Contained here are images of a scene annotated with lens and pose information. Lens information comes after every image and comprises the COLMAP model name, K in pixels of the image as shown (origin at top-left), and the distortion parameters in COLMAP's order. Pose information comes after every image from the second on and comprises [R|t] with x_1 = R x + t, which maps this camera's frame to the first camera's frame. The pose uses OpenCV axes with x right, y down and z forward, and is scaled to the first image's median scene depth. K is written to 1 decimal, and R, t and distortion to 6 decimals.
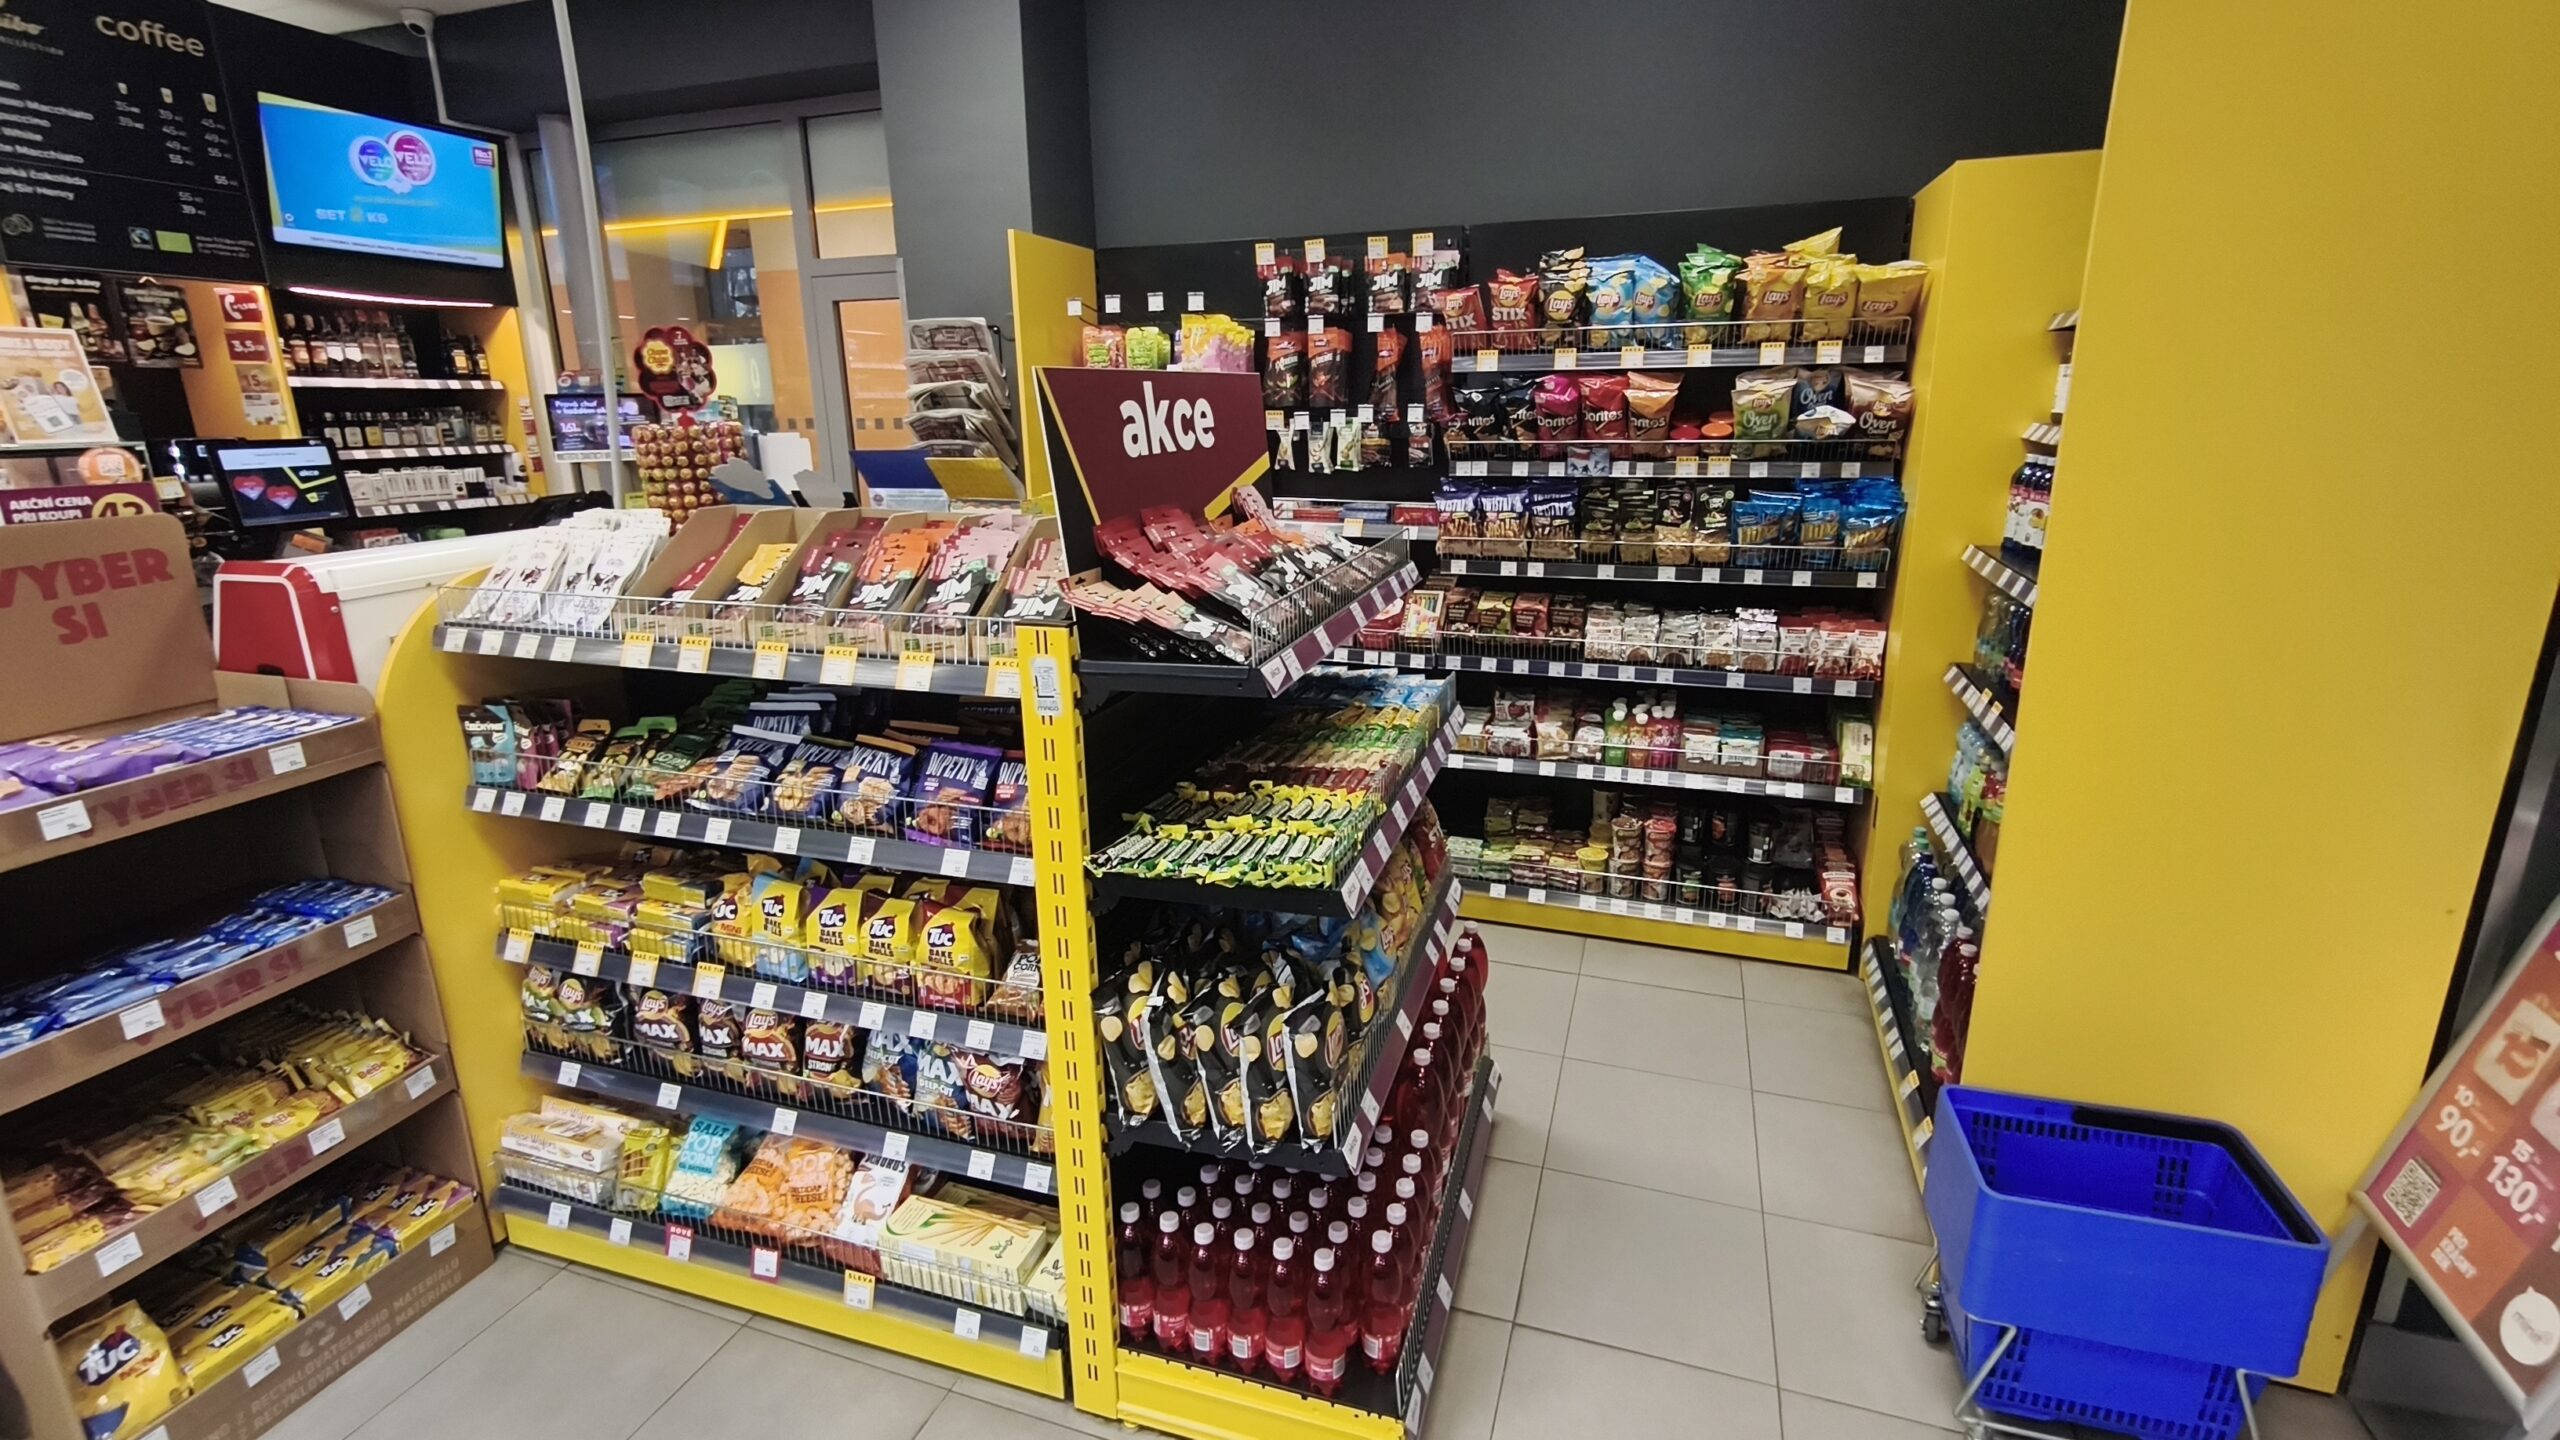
lens RADIAL K [[1132.4, 0, 1294.3], [0, 1132.4, 706.3], [0, 0, 1]] dist [-0.002956, 0.000561]
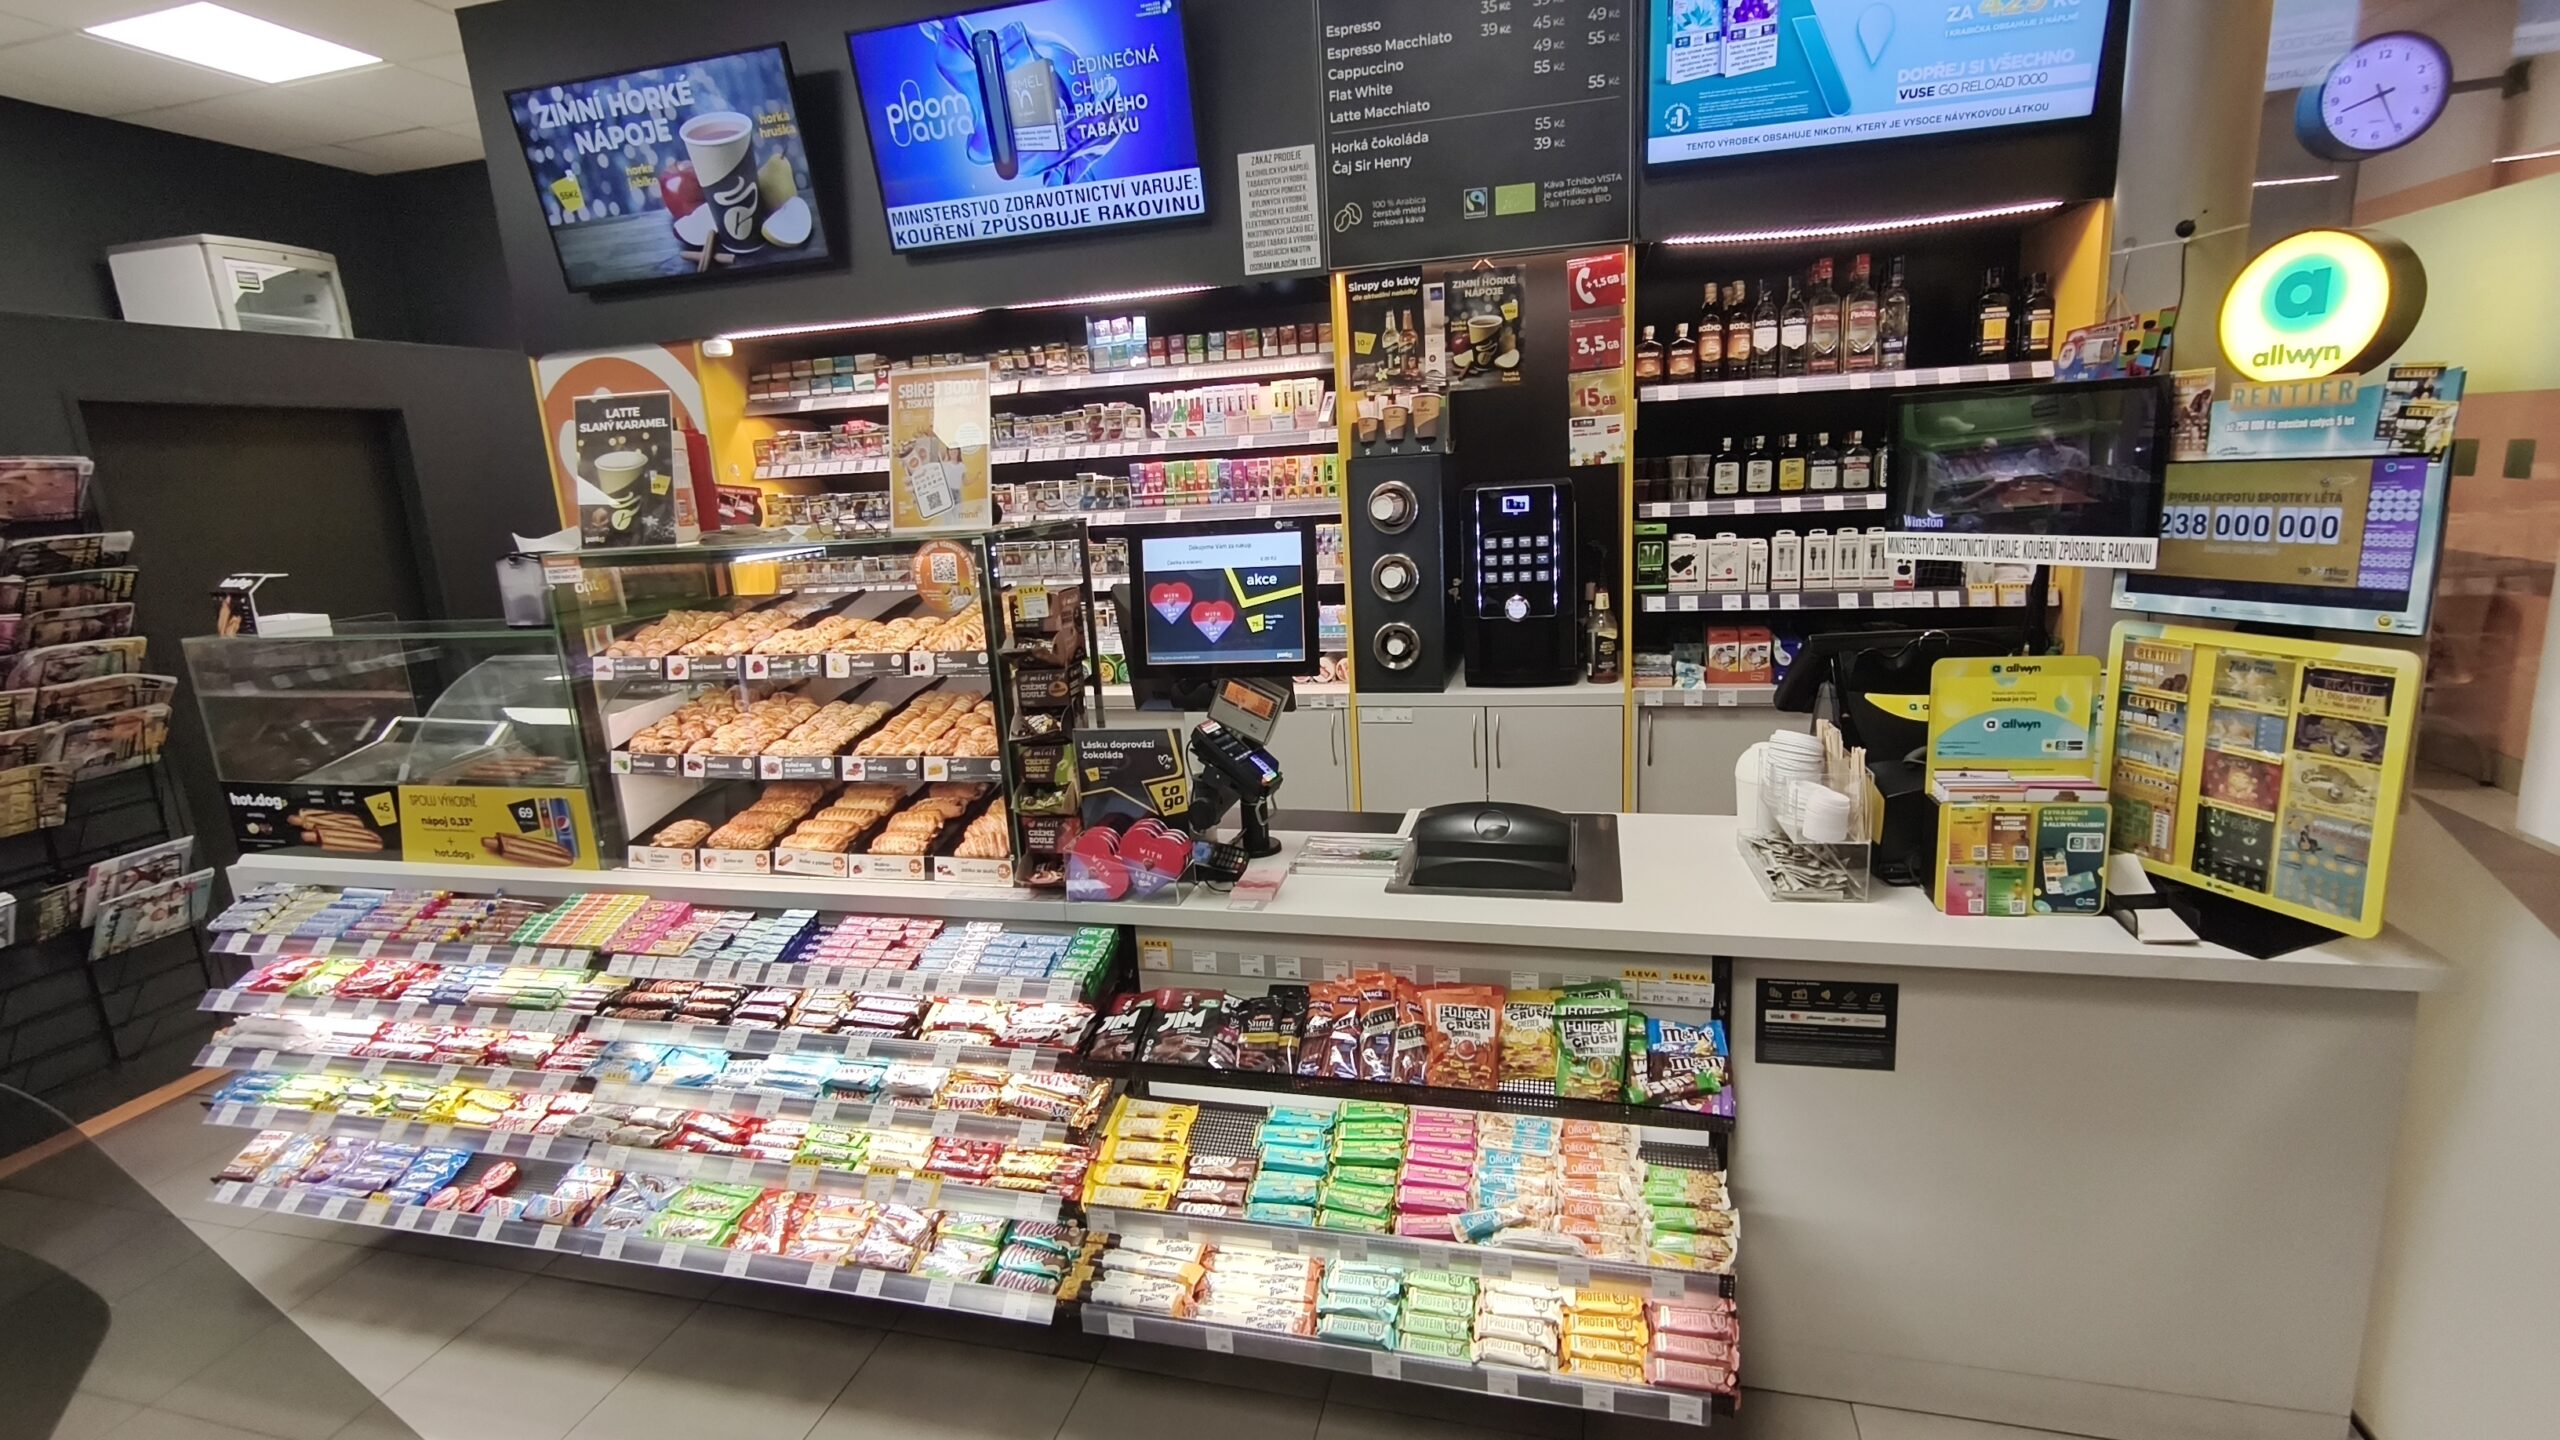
lens RADIAL K [[1132.4, 0, 1294.3], [0, 1132.4, 706.3], [0, 0, 1]] dist [-0.002956, 0.000561]
pose [[0.072262, 0.221161, -0.972556, -0.273702], [-0.199794, 0.958551, 0.203131, -0.229147], [0.977170, 0.179633, 0.113453, 0.839012]]
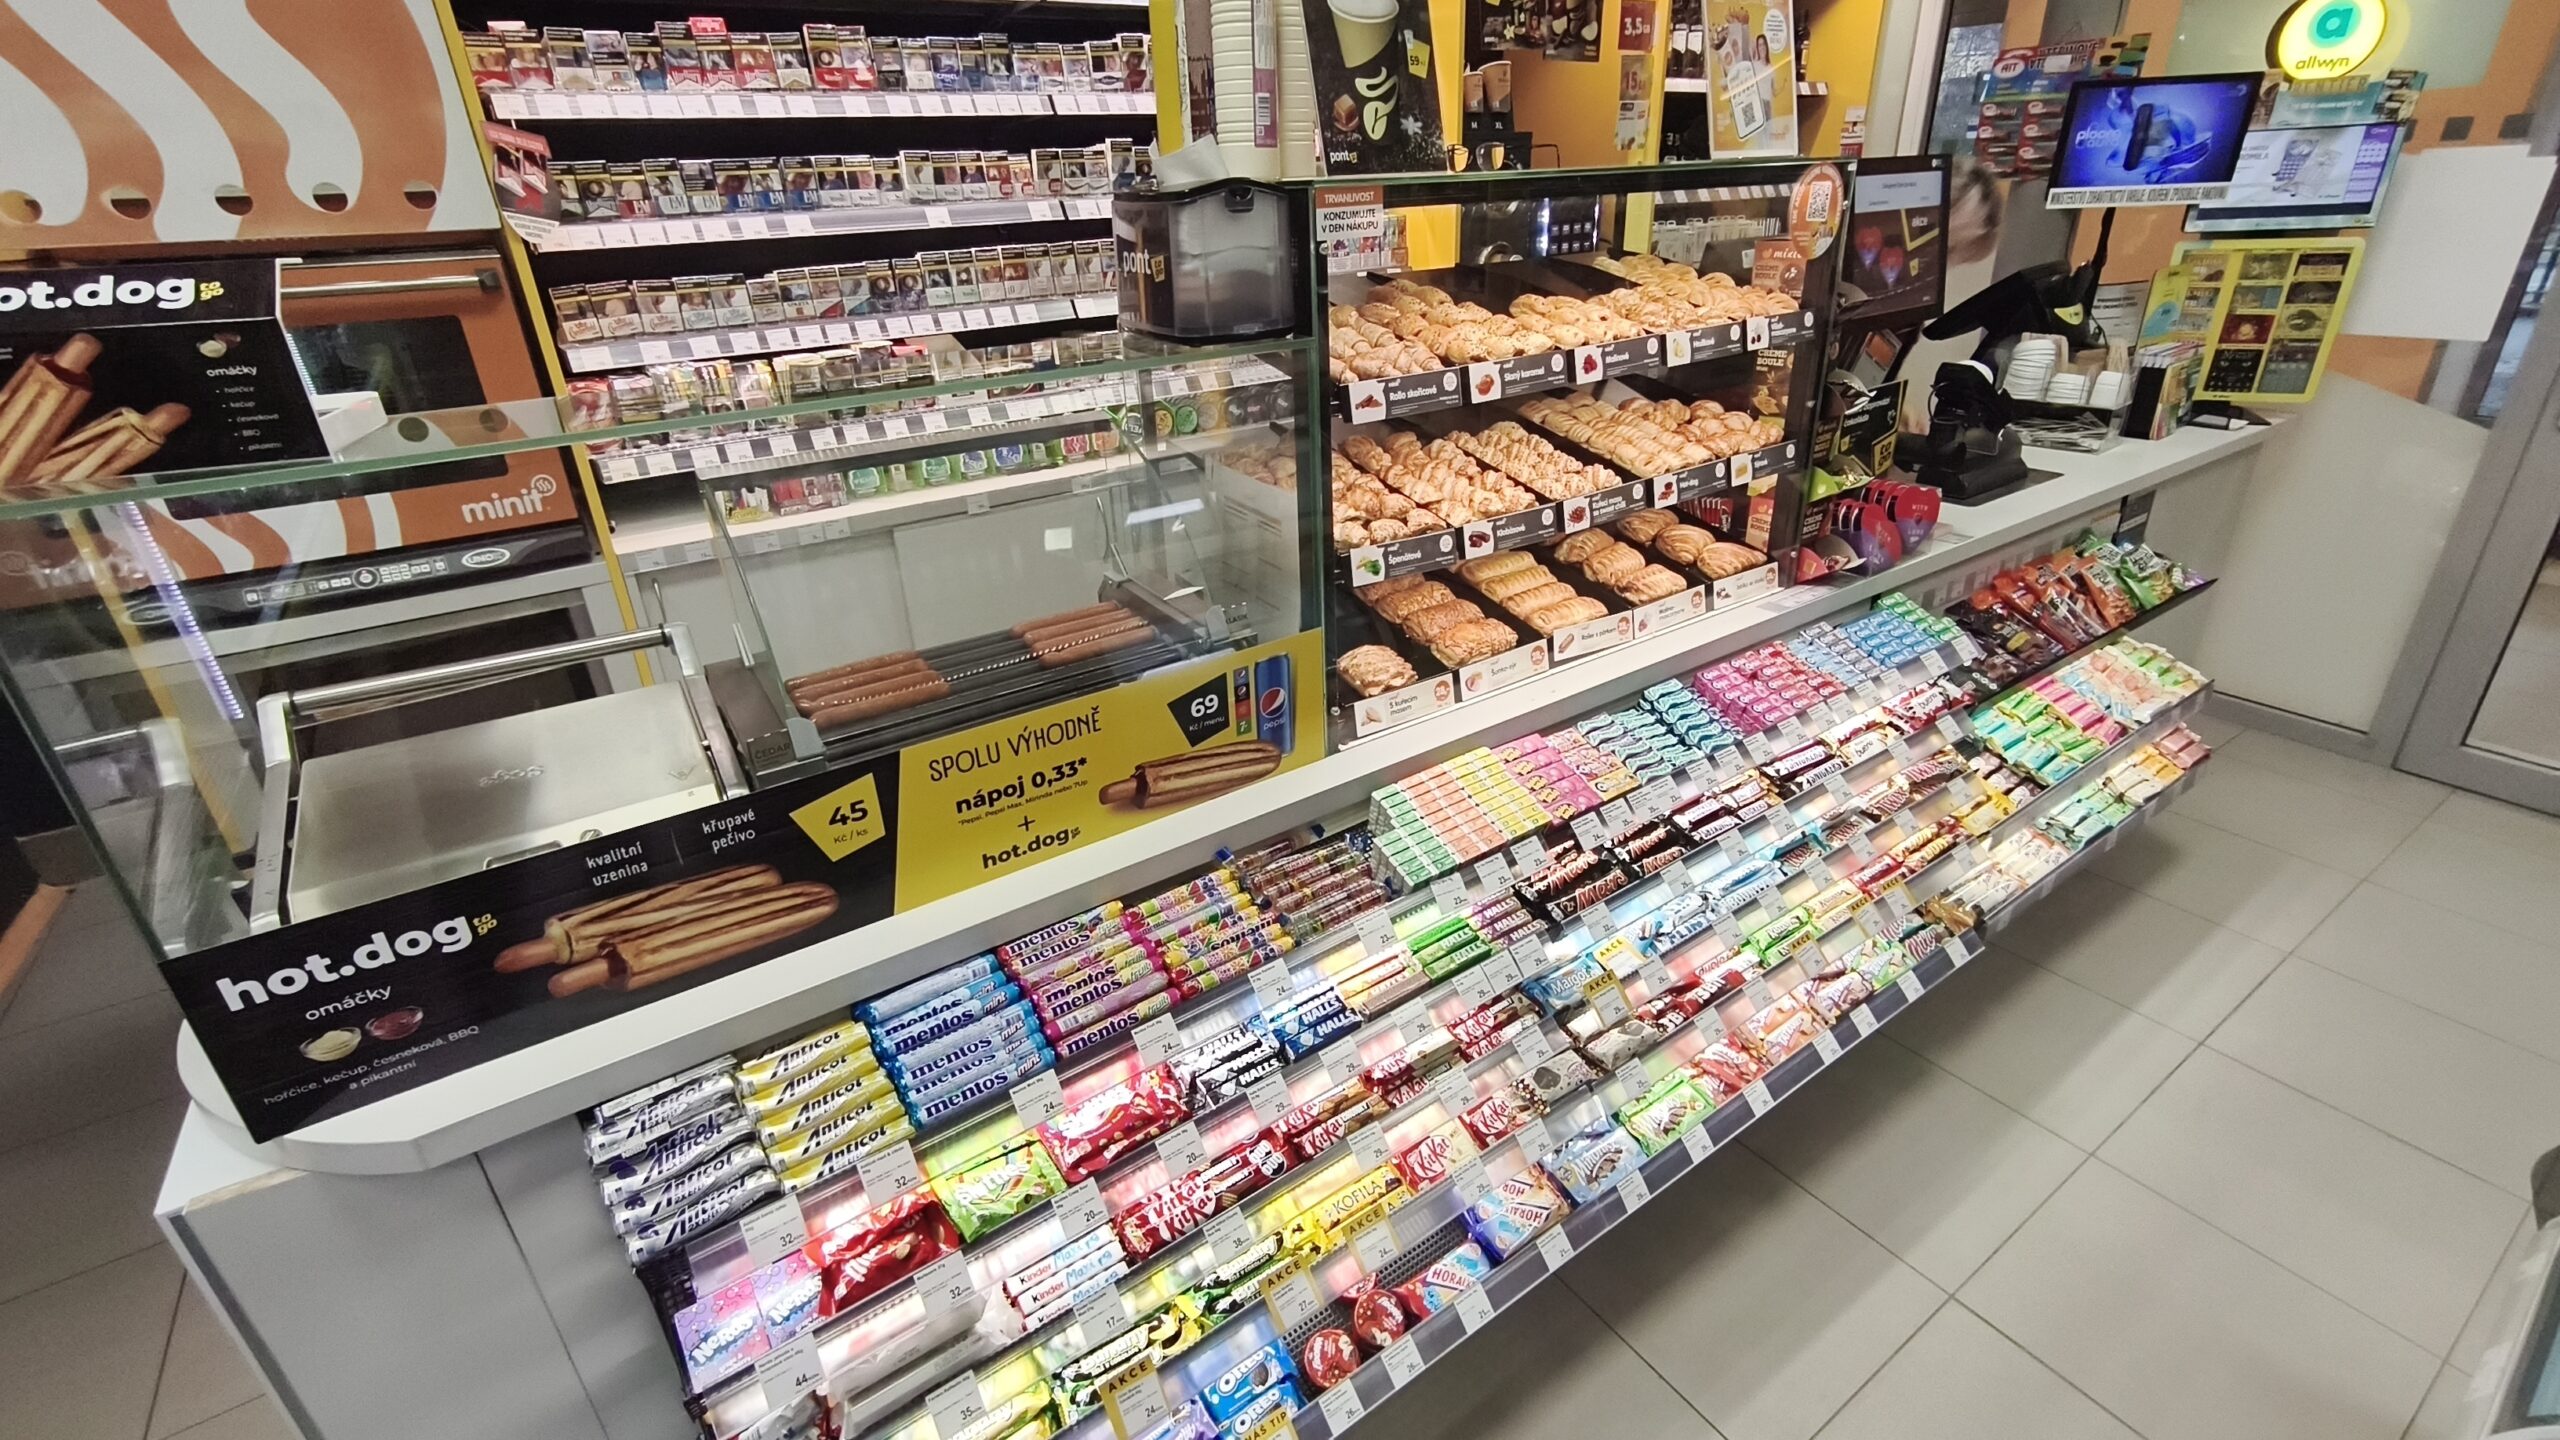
lens RADIAL K [[1132.4, 0, 1294.3], [0, 1132.4, 706.3], [0, 0, 1]] dist [-0.002956, 0.000561]
pose [[0.804304, 0.236481, -0.545135, -0.660555], [-0.125815, 0.964372, 0.232717, -0.057370], [0.580746, -0.118589, 0.805401, 0.295793]]
